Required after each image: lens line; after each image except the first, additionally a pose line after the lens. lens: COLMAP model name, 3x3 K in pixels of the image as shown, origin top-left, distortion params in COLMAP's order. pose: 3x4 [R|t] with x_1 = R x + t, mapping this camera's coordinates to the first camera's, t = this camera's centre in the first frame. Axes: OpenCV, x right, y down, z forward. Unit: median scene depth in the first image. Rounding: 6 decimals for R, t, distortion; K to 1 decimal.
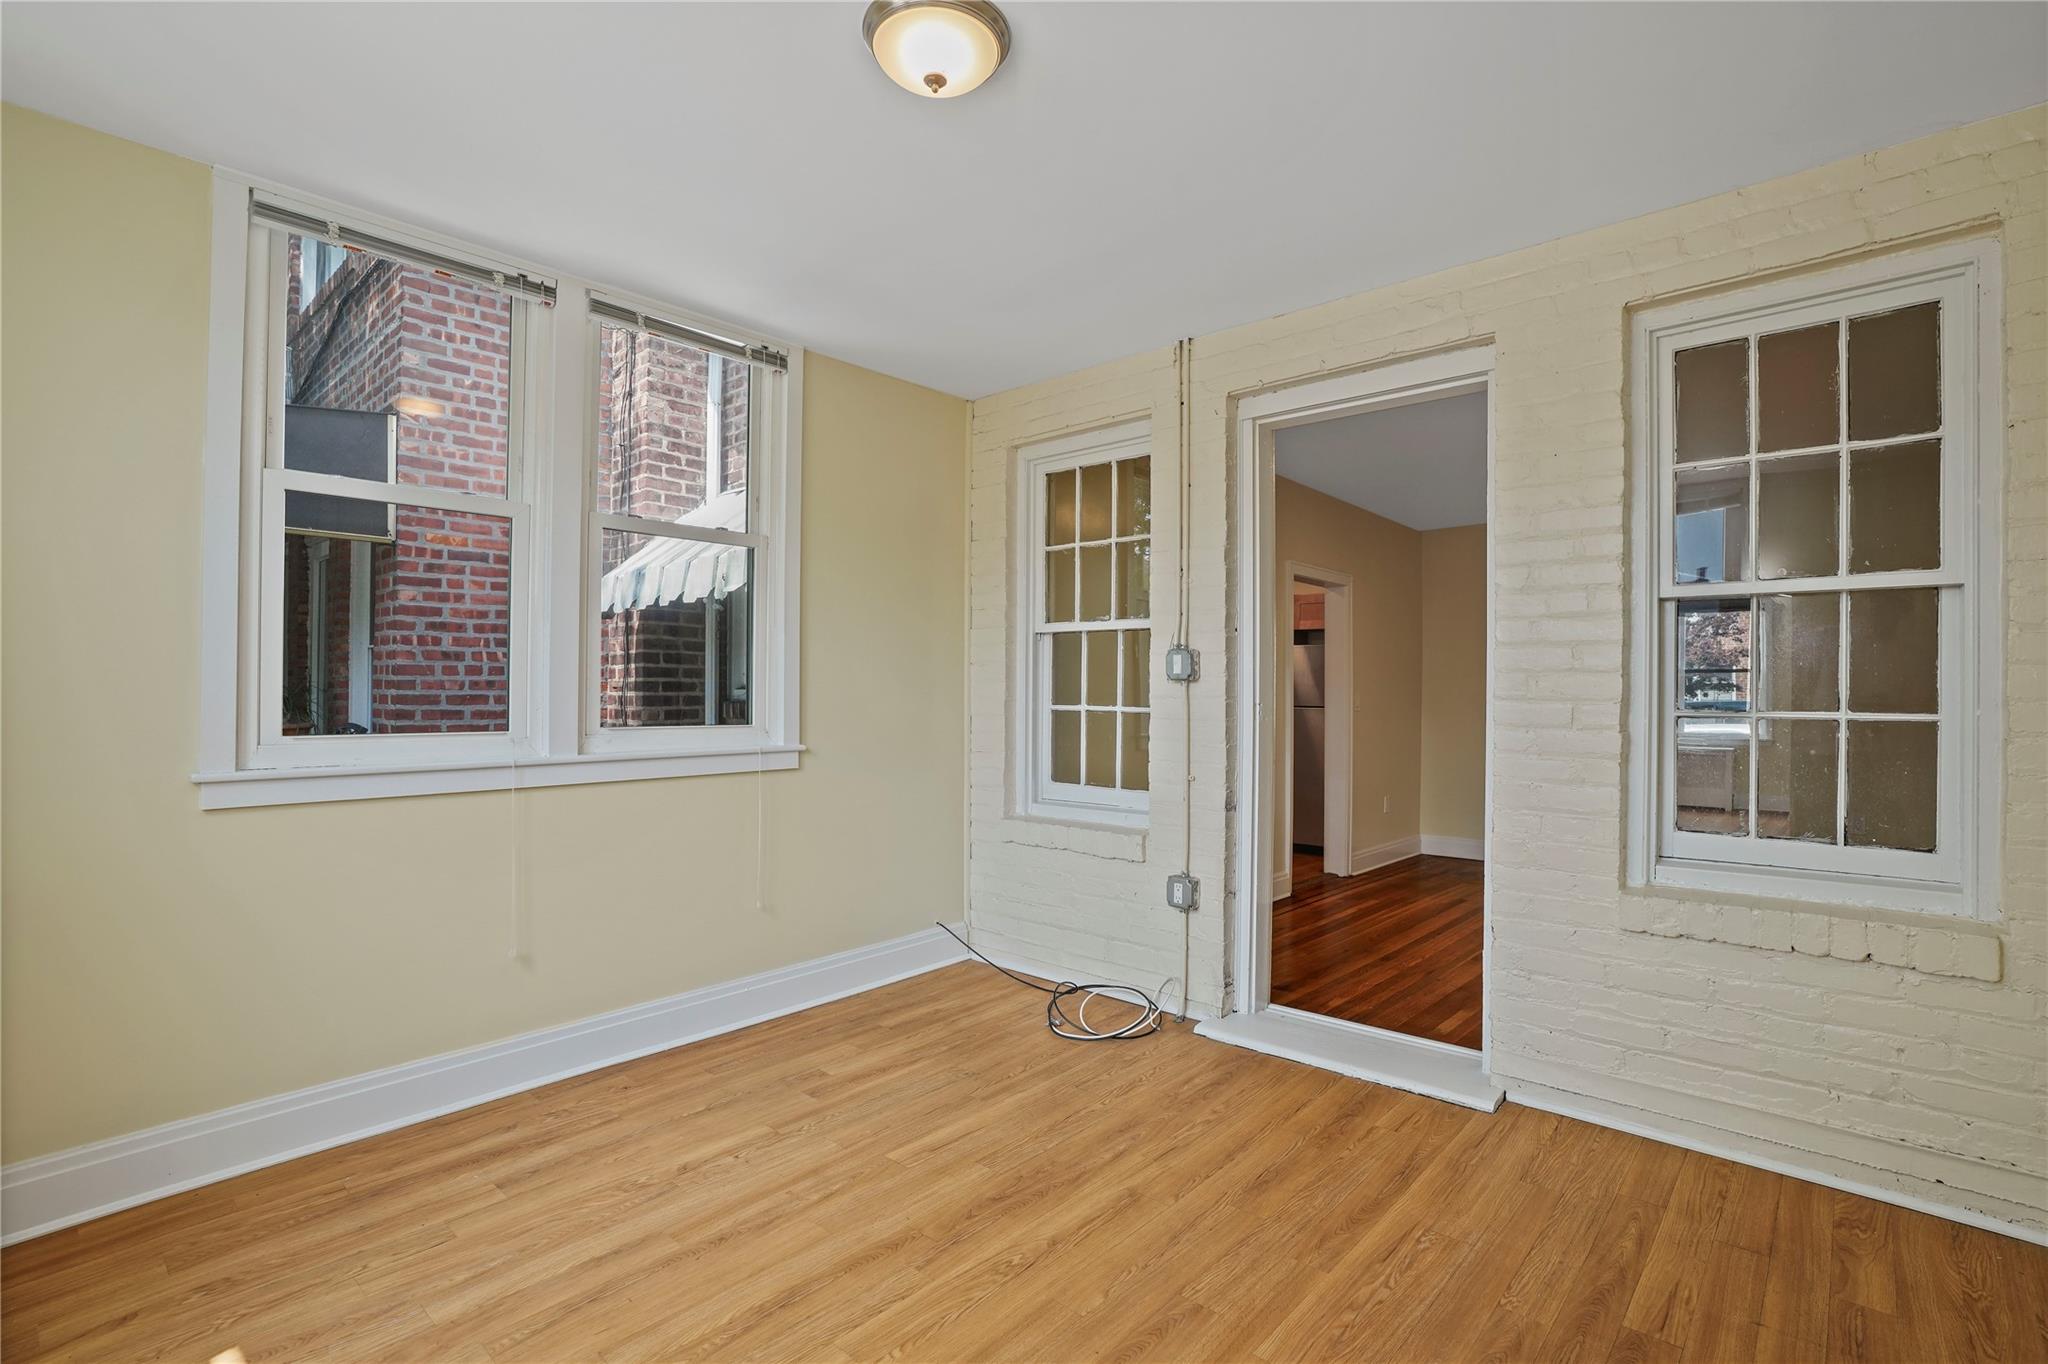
lens RADIAL K [[958.6, 0, 1041.9], [0, 958.6, 690.0], [0, 0, 1]] dist [-0.065959, 0.026044]
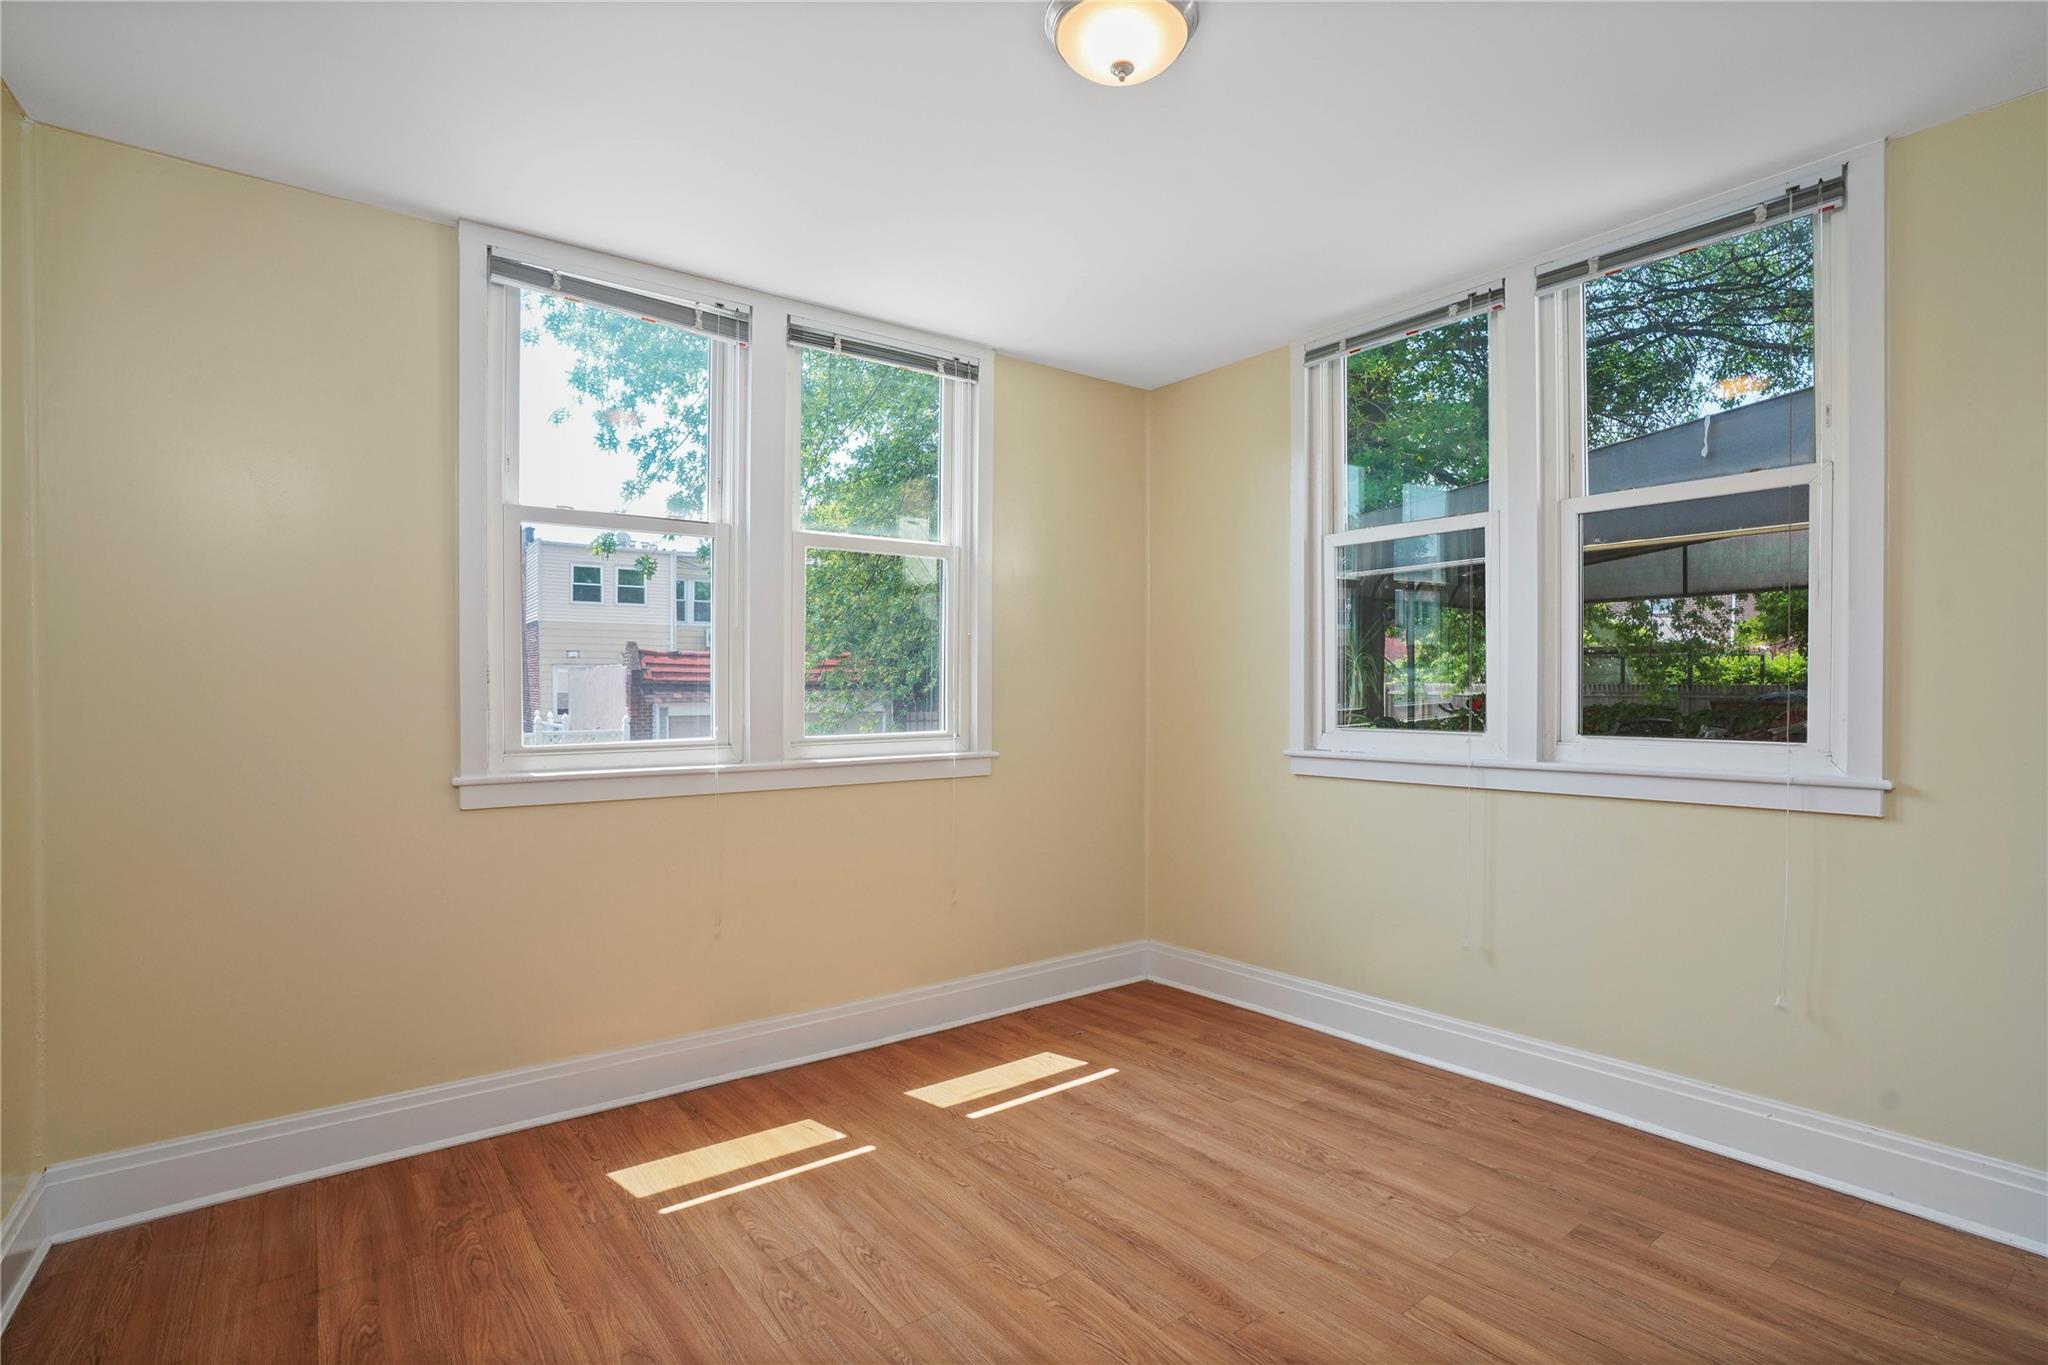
lens RADIAL K [[958.6, 0, 1041.9], [0, 958.6, 690.5], [0, 0, 1]] dist [-0.065959, 0.026044]
pose [[-0.183526, 0.000483, -0.983015, 0.644066], [0.007707, 0.999970, -0.000947, -0.006843], [0.982985, -0.007750, -0.183524, 0.827324]]
